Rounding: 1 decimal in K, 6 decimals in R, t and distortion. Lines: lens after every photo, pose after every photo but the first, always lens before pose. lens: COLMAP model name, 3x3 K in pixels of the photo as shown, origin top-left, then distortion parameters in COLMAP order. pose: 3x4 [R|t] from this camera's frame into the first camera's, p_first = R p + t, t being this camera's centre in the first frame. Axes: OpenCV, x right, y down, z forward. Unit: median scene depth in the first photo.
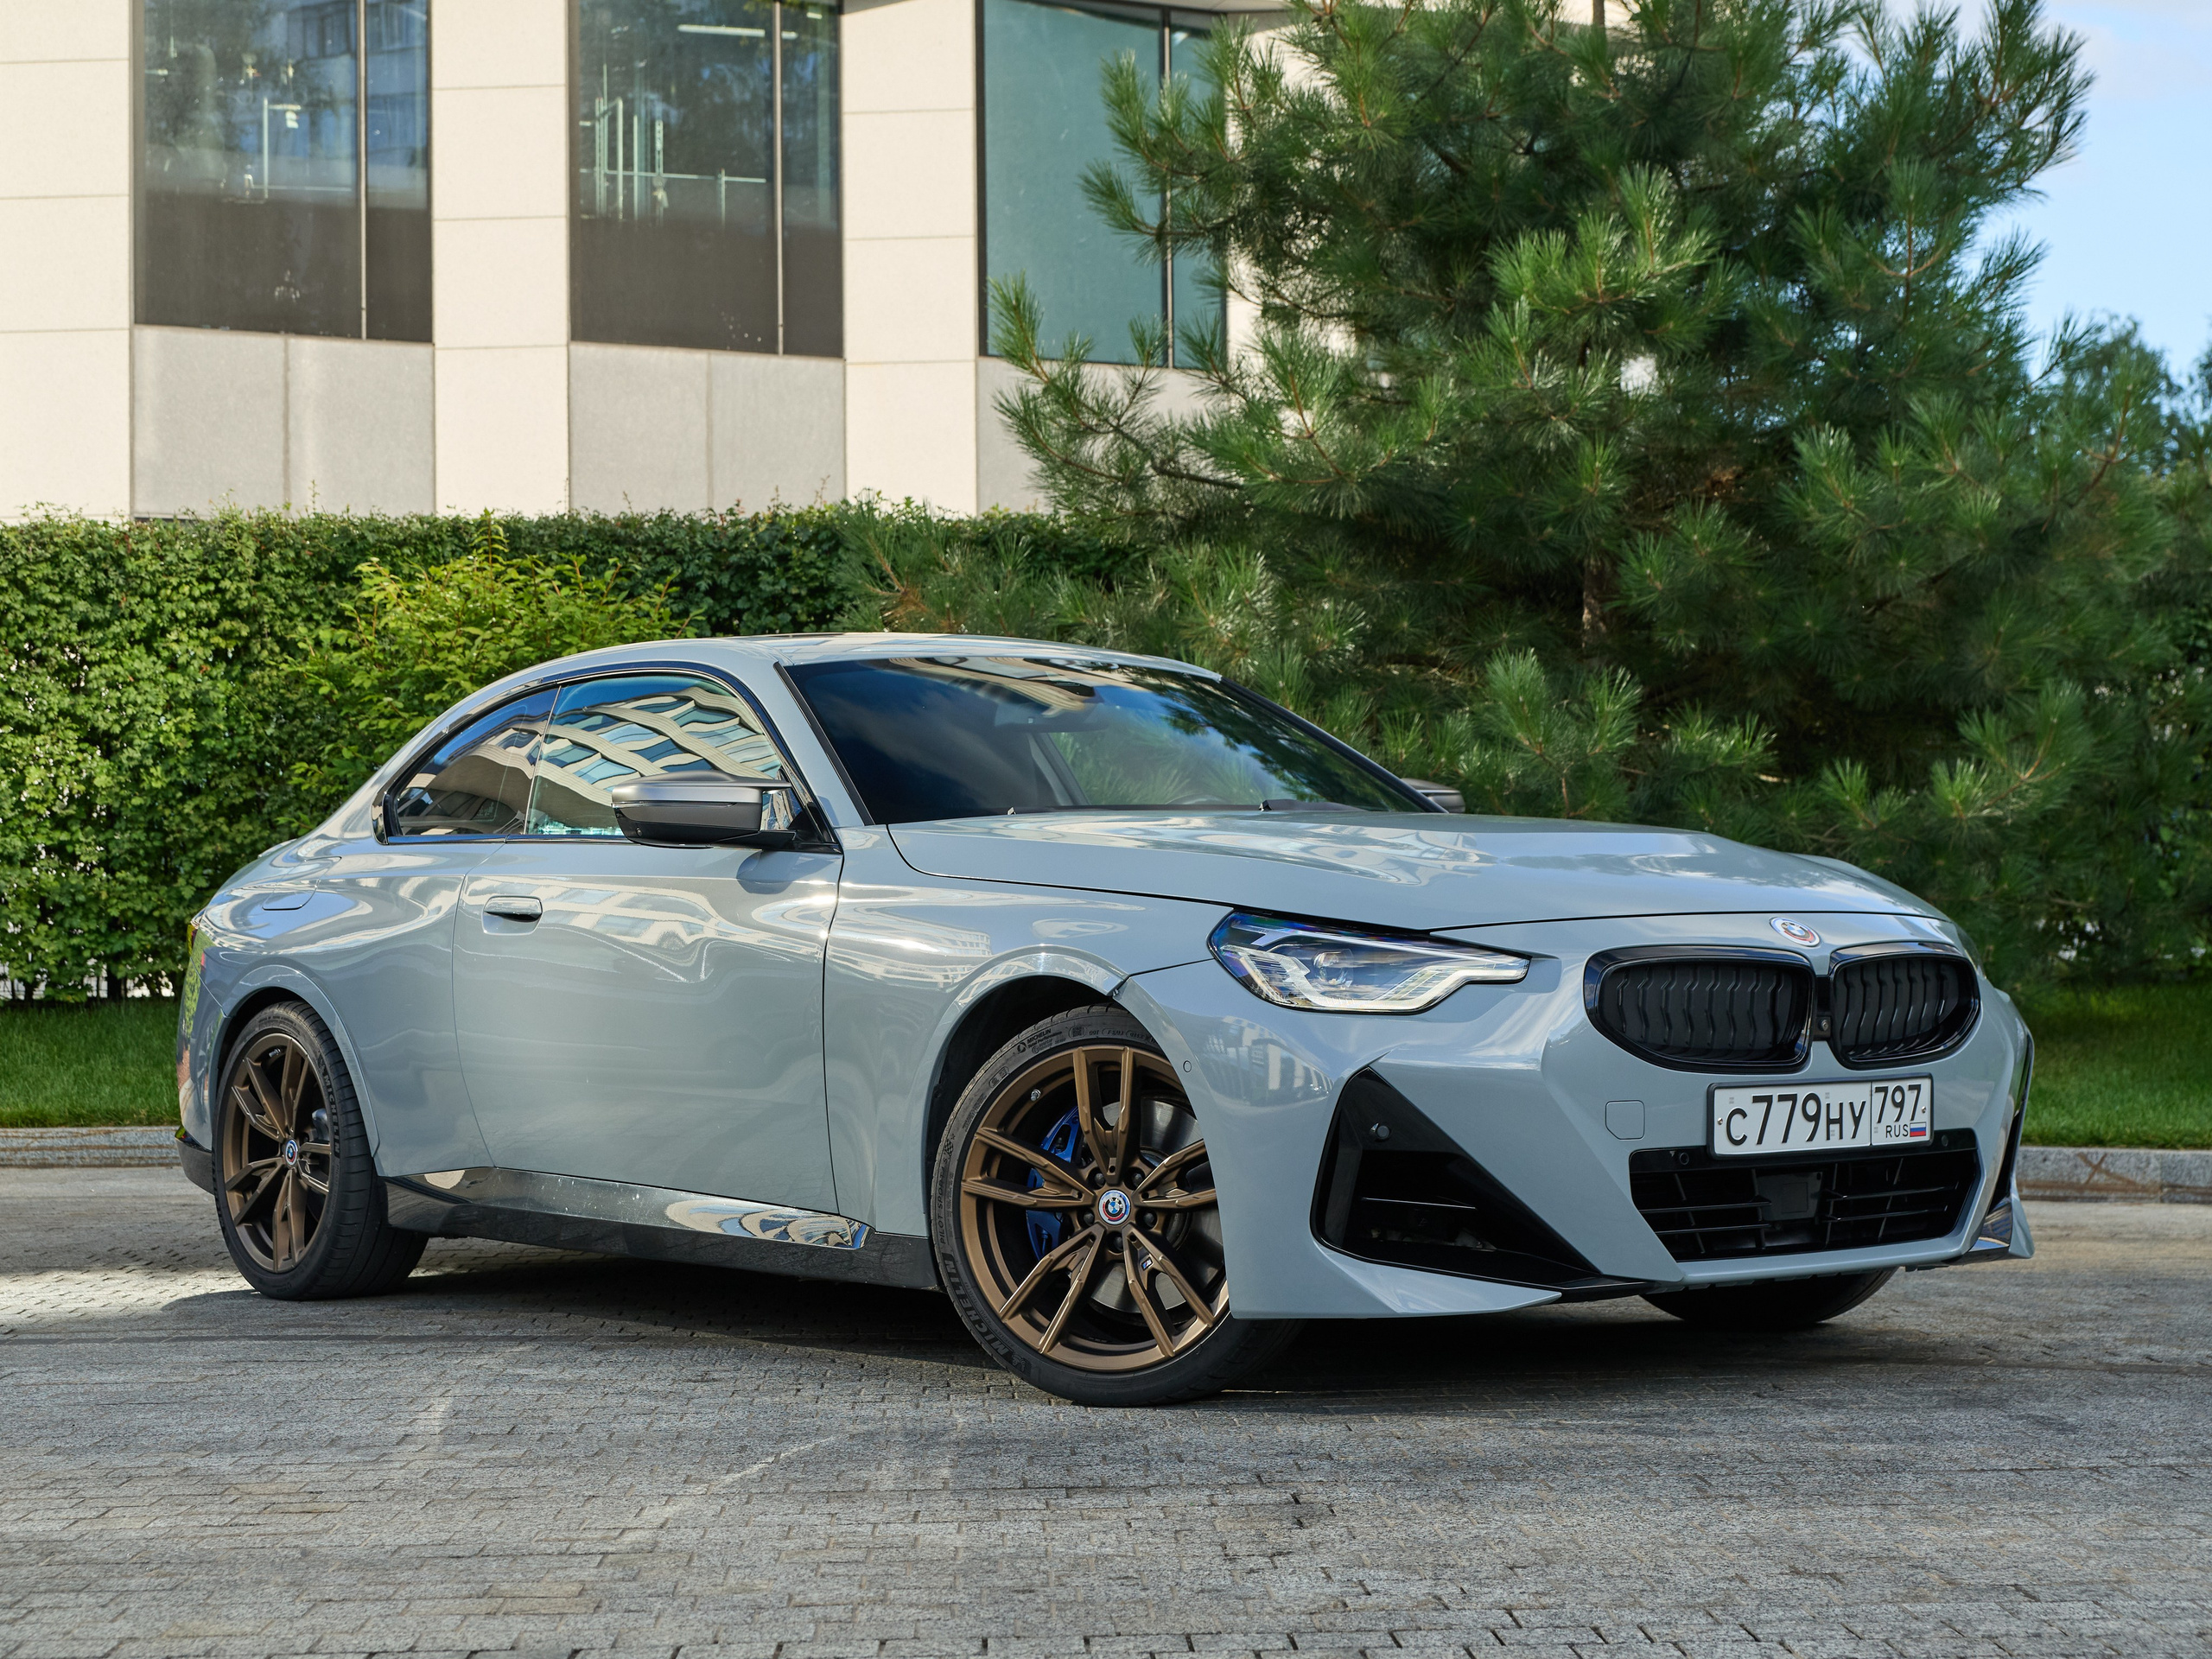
lens RADIAL K [[4701.6, 0, 918.7], [0, 4701.6, 785.7], [0, 0, 1]] dist [0.037888, -0.025451]
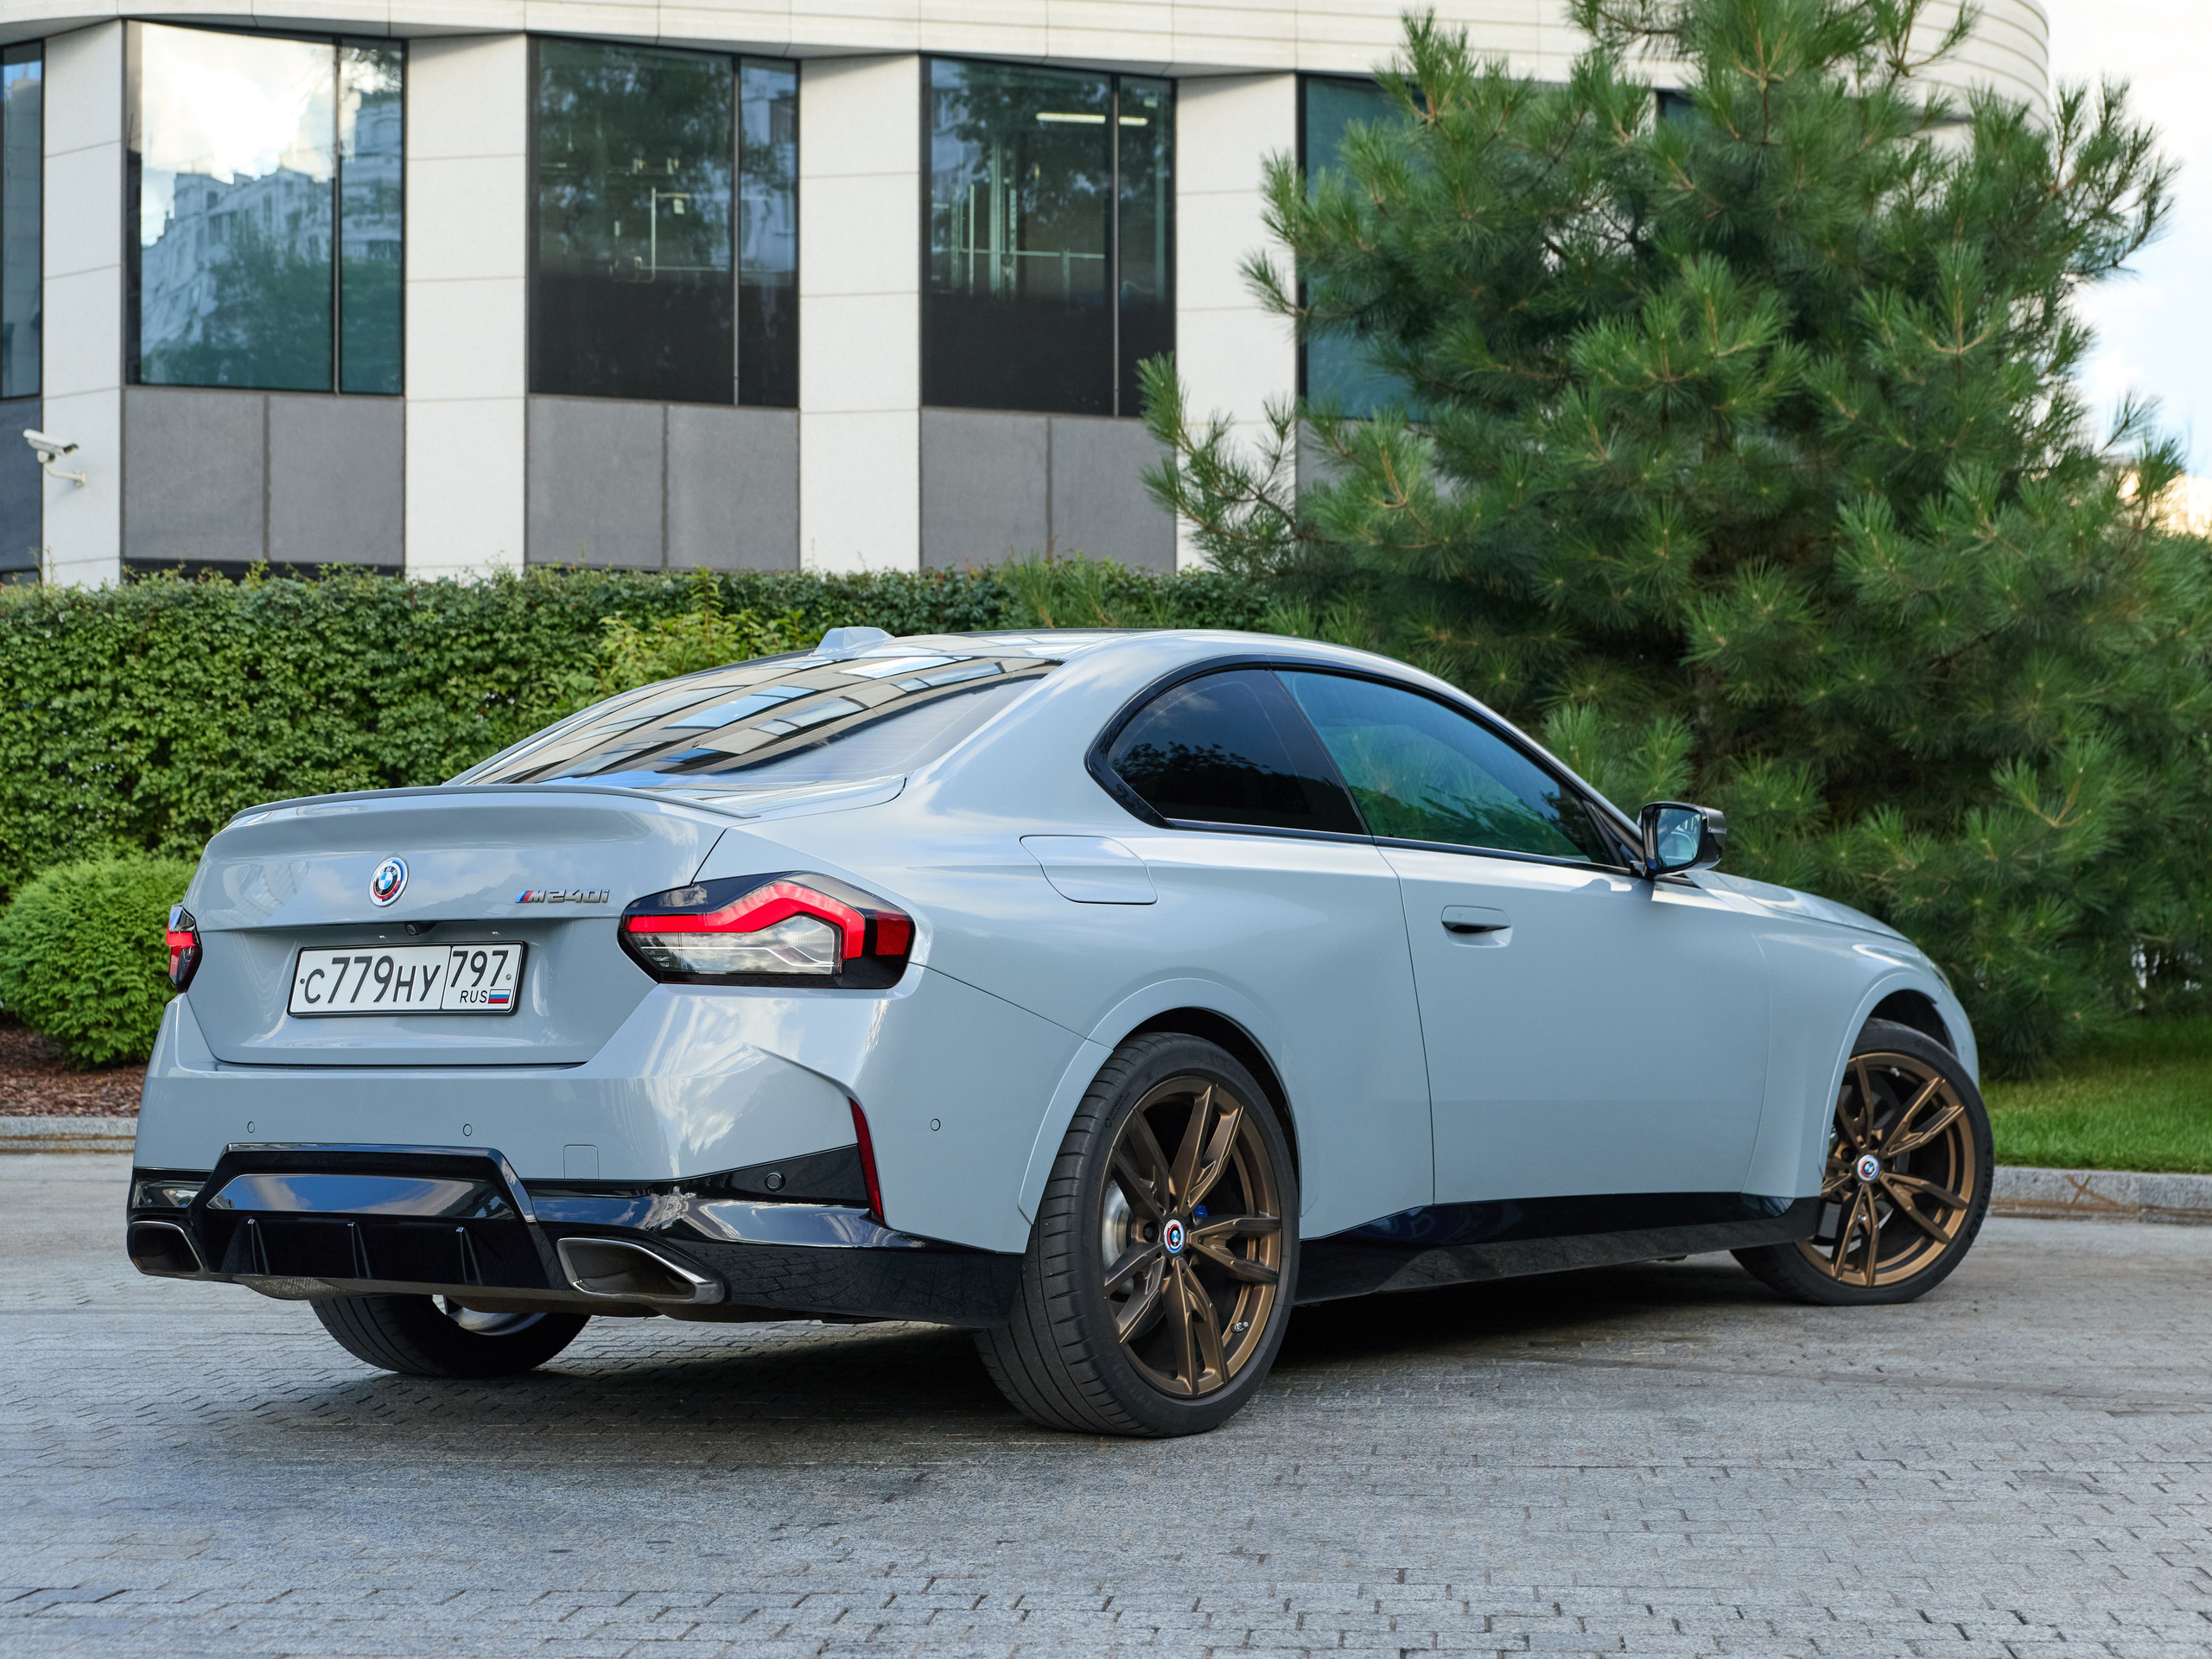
lens RADIAL K [[4378.9, 0, 951.7], [0, 4378.9, 873.1], [0, 0, 1]] dist [0.029869, 0.087583]
pose [[0.991252, 0.008373, -0.131720, 0.097255], [-0.006045, 0.999818, 0.018070, -0.005723], [0.131847, -0.017116, 0.991122, -0.019243]]
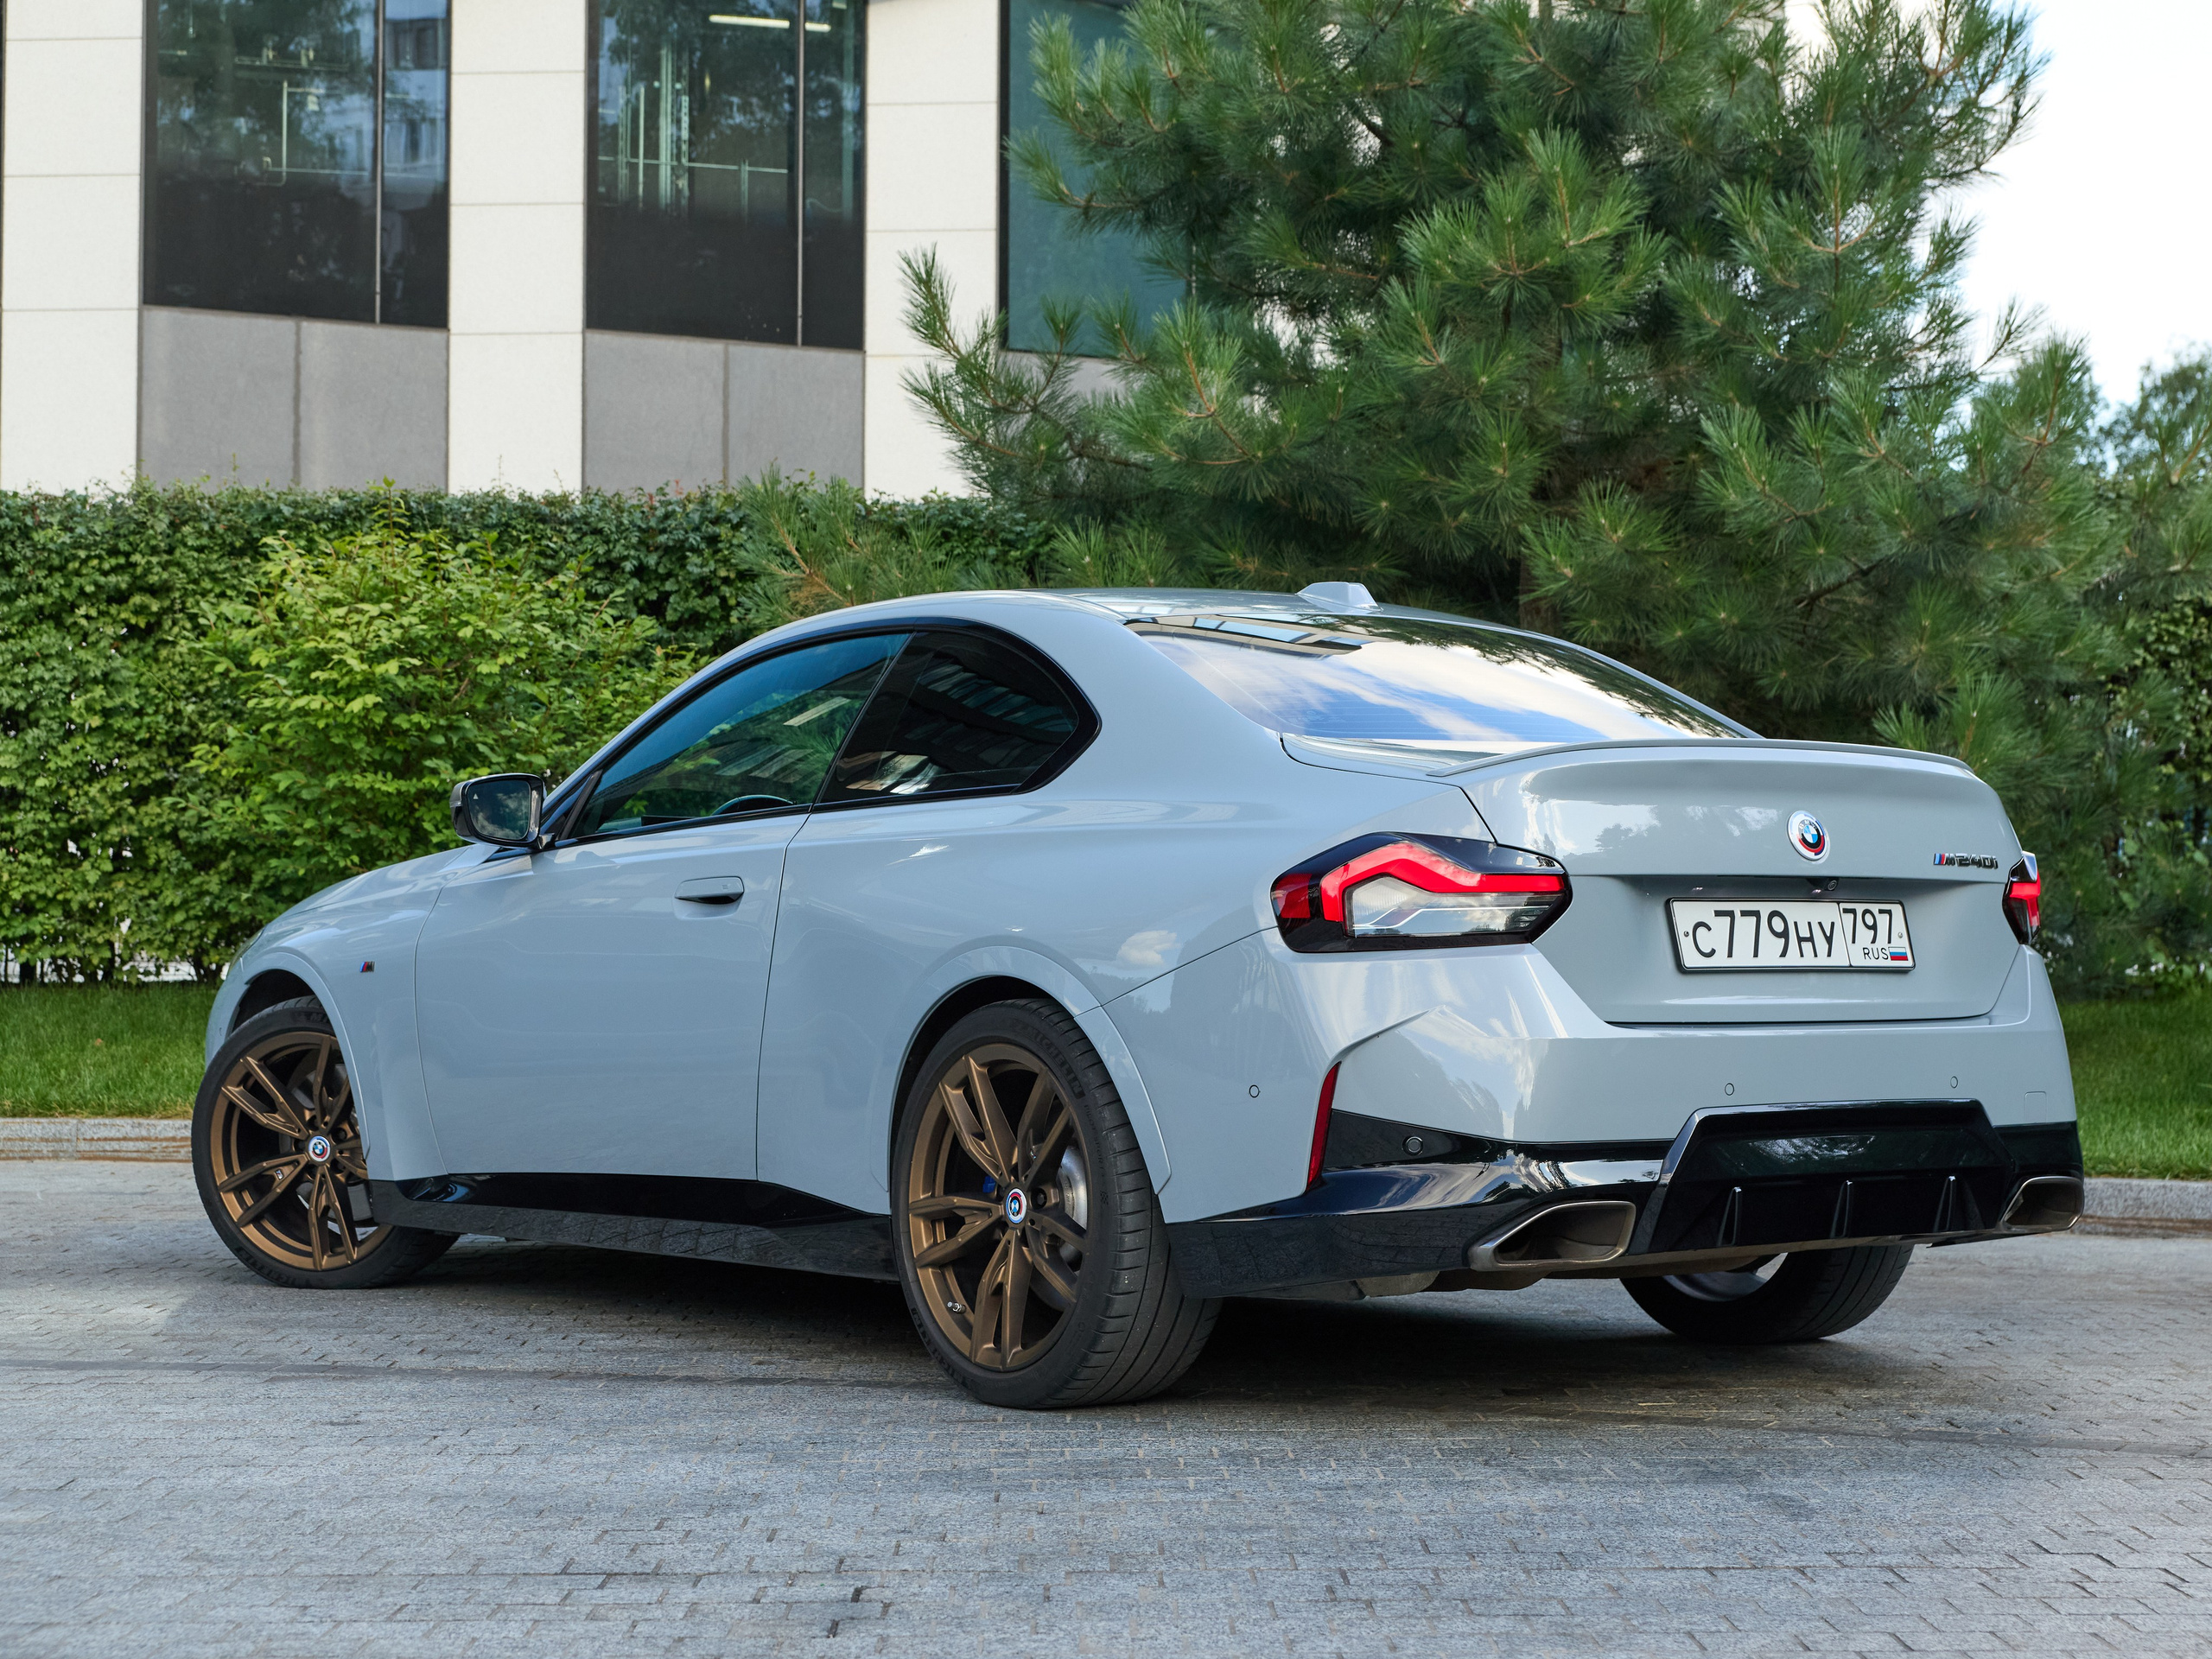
lens RADIAL K [[4464.0, 0, 1084.2], [0, 4464.0, 752.4], [0, 0, 1]] dist [0.057684, -0.186534]
pose [[0.999886, 0.014281, -0.004926, 0.053099], [-0.014321, 0.999865, -0.008080, 0.001855], [0.004810, 0.008149, 0.999955, 0.079615]]
